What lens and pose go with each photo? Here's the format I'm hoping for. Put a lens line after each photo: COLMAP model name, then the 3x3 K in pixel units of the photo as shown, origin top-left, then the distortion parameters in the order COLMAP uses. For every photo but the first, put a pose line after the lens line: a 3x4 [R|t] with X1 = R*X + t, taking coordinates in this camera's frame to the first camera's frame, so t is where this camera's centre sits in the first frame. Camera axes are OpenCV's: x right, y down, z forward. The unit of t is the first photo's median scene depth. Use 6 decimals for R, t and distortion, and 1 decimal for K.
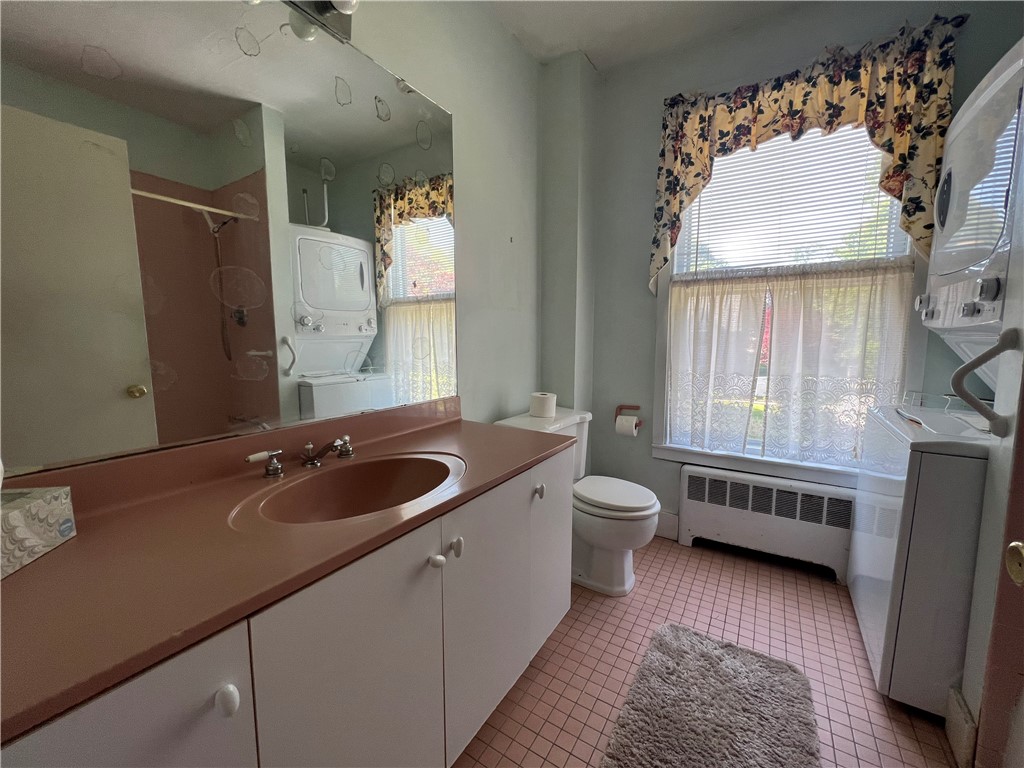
lens RADIAL K [[410.4, 0, 509.9], [0, 410.4, 383.4], [0, 0, 1]] dist [-0.001866, -0.000193]
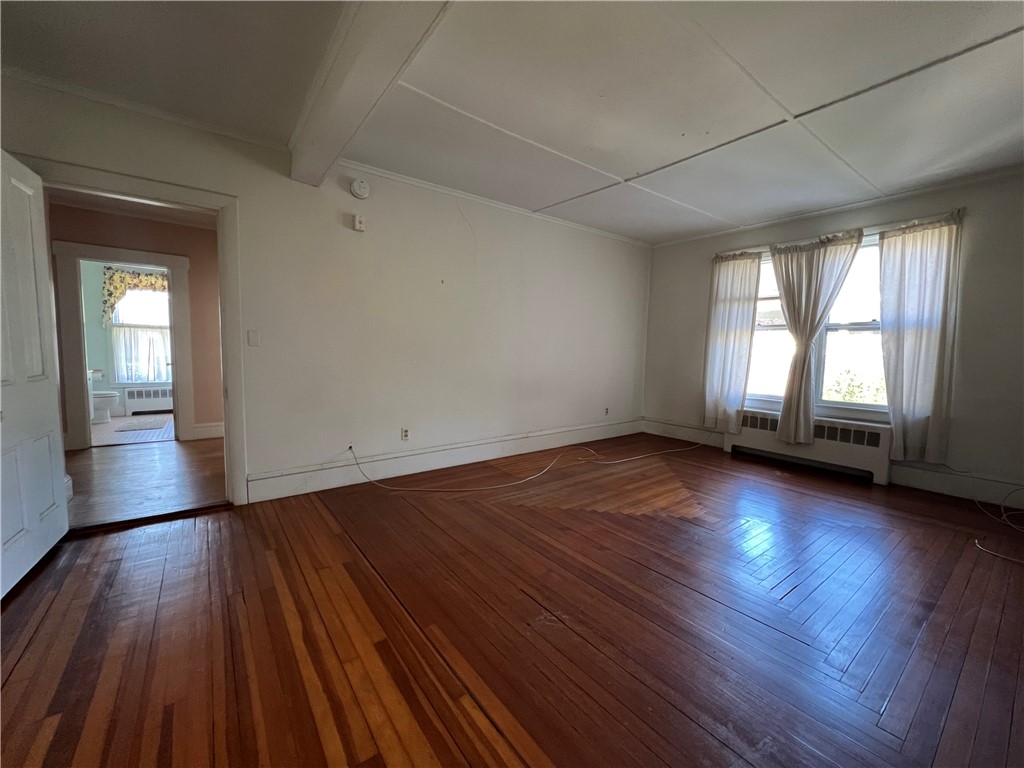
lens RADIAL K [[410.4, 0, 512.5], [0, 410.4, 388.0], [0, 0, 1]] dist [-0.001866, -0.000193]
pose [[0.350284, -0.059434, 0.934756, -1.435854], [0.086773, 0.995752, 0.030796, 0.371597], [-0.932615, 0.070324, 0.353954, -2.802071]]
